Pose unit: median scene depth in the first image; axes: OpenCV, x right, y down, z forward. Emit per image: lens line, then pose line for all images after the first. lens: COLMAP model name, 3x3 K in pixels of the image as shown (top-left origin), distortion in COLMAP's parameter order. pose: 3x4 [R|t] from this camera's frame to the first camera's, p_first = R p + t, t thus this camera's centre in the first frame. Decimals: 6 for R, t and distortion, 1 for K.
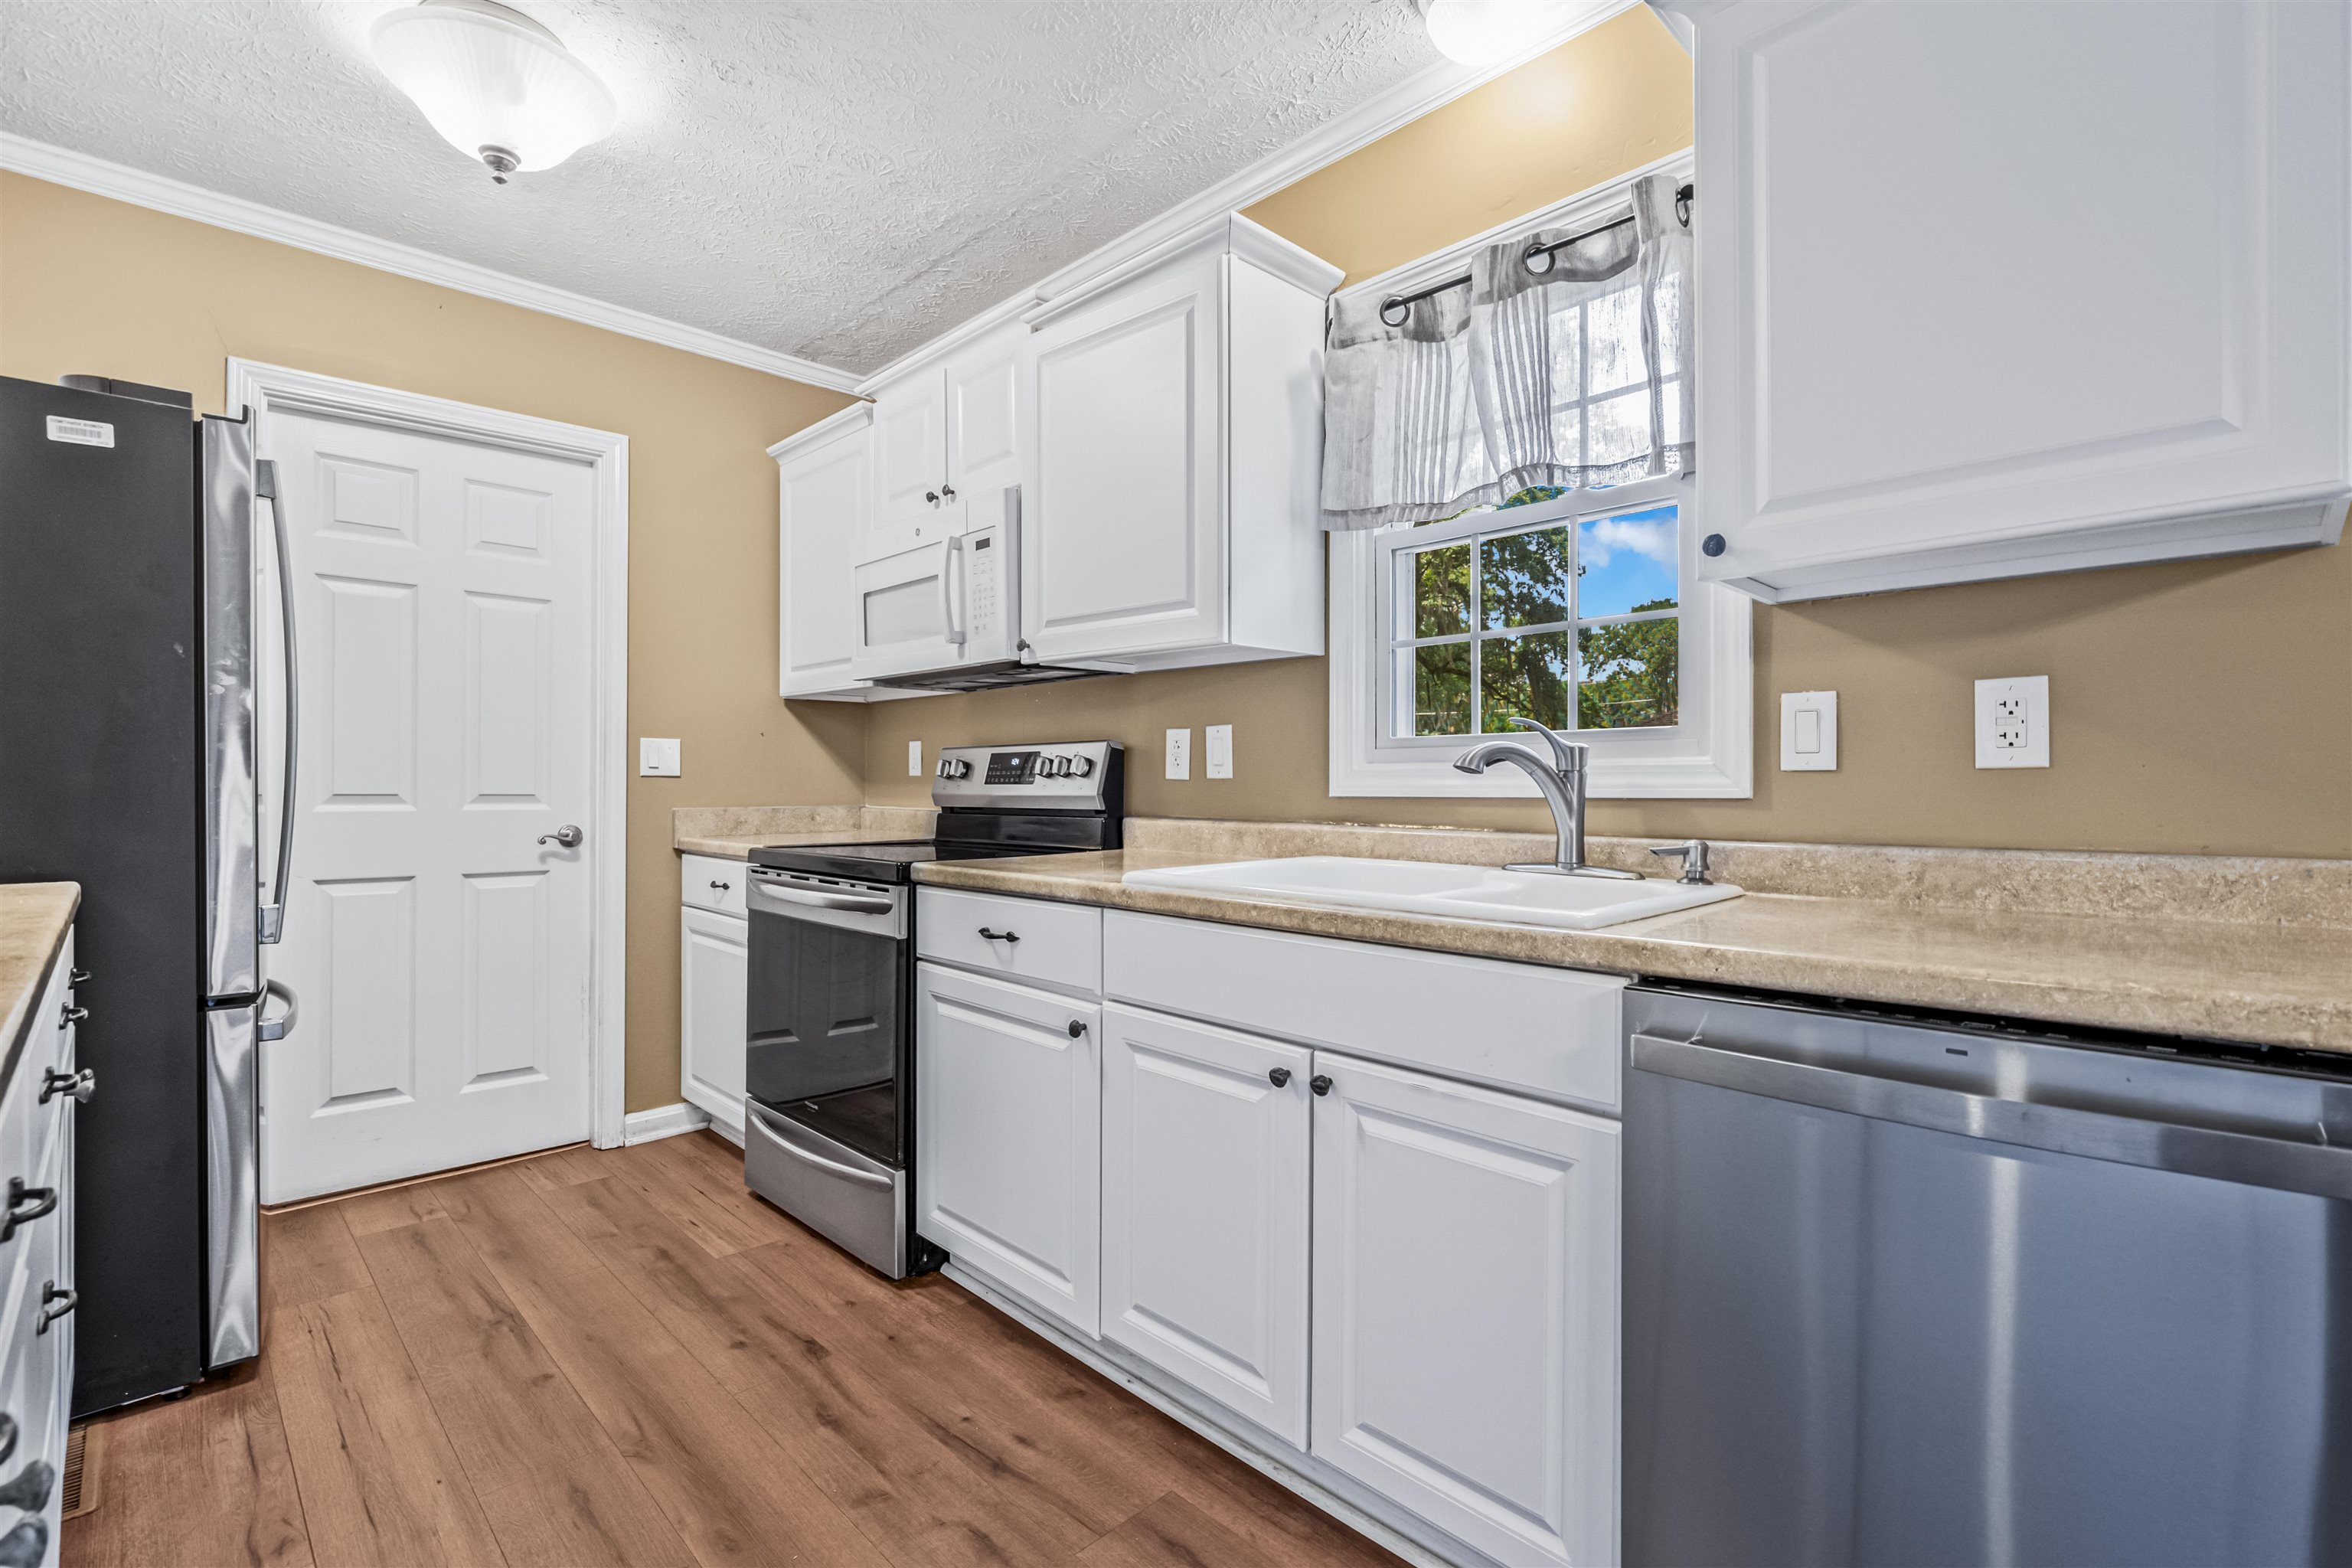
lens RADIAL K [[1075.7, 0, 1176.6], [0, 1075.7, 784.9], [0, 0, 1]] dist [-0.000843, 0.001142]
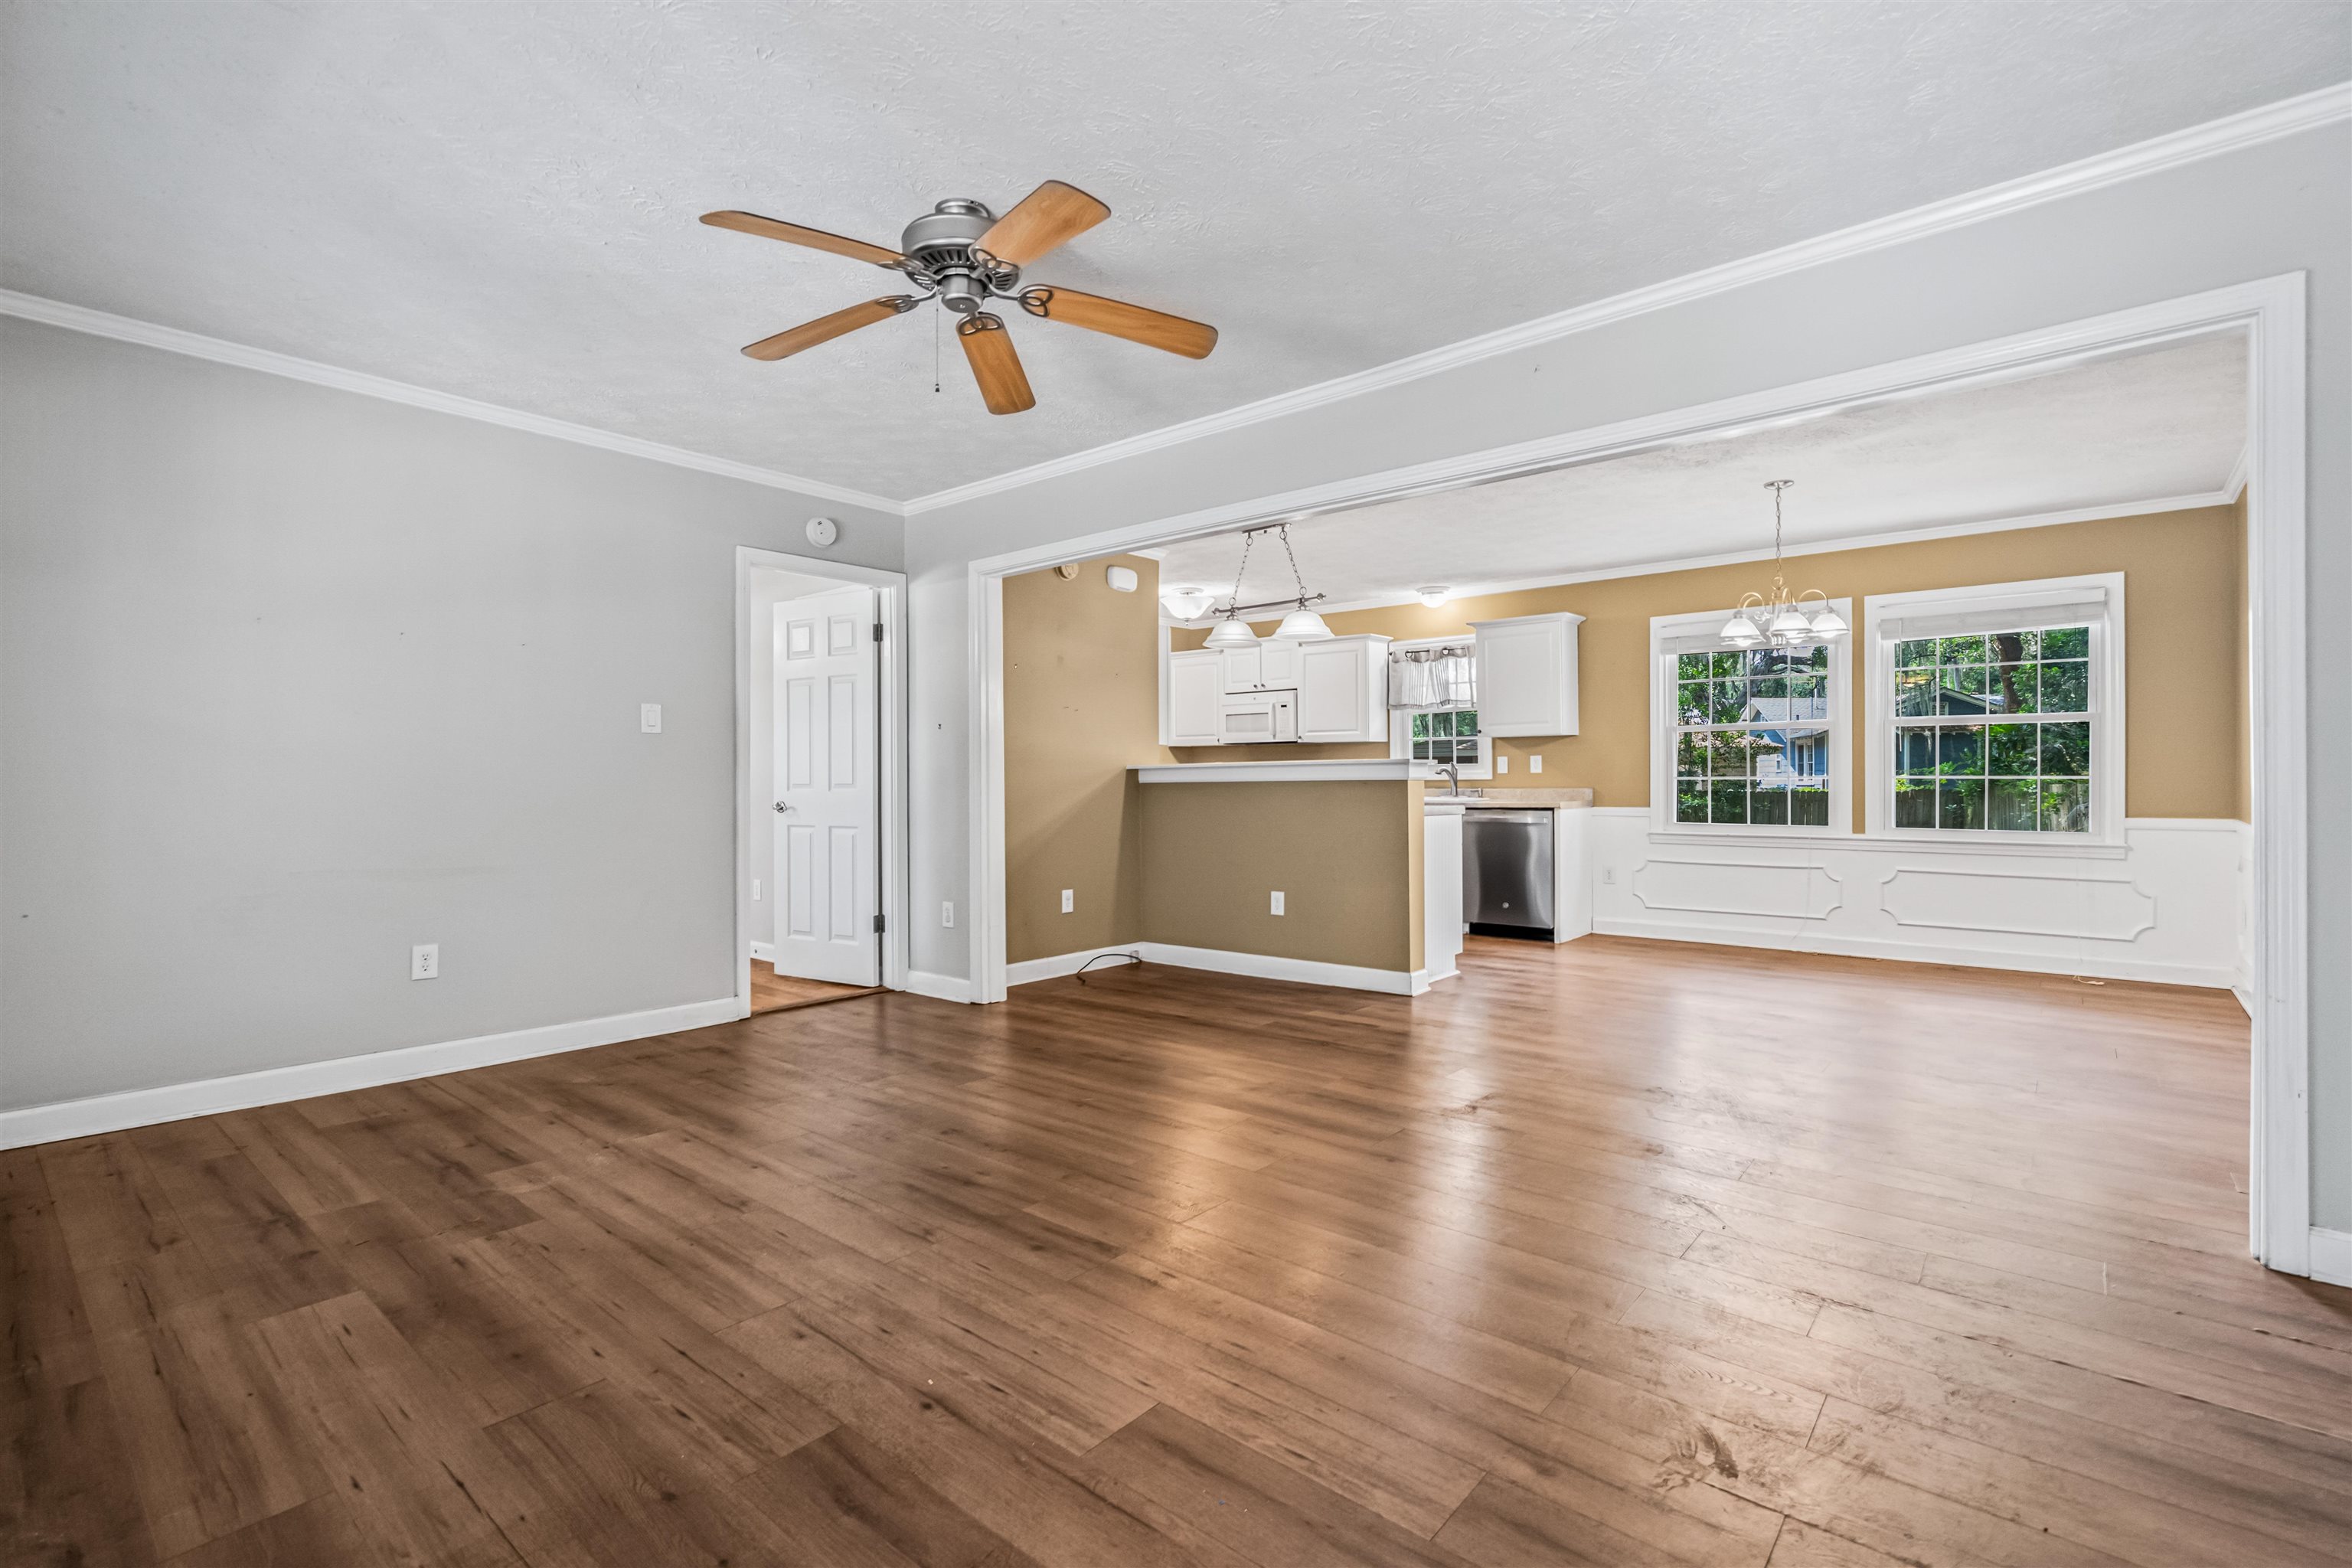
lens RADIAL K [[1075.7, 0, 1166.2], [0, 1075.7, 774.2], [0, 0, 1]] dist [-0.000843, 0.001142]
pose [[0.995800, -0.000235, 0.091560, -1.053828], [0.000980, 0.999967, -0.008093, 0.020835], [-0.091555, 0.008149, 0.995767, -2.852924]]
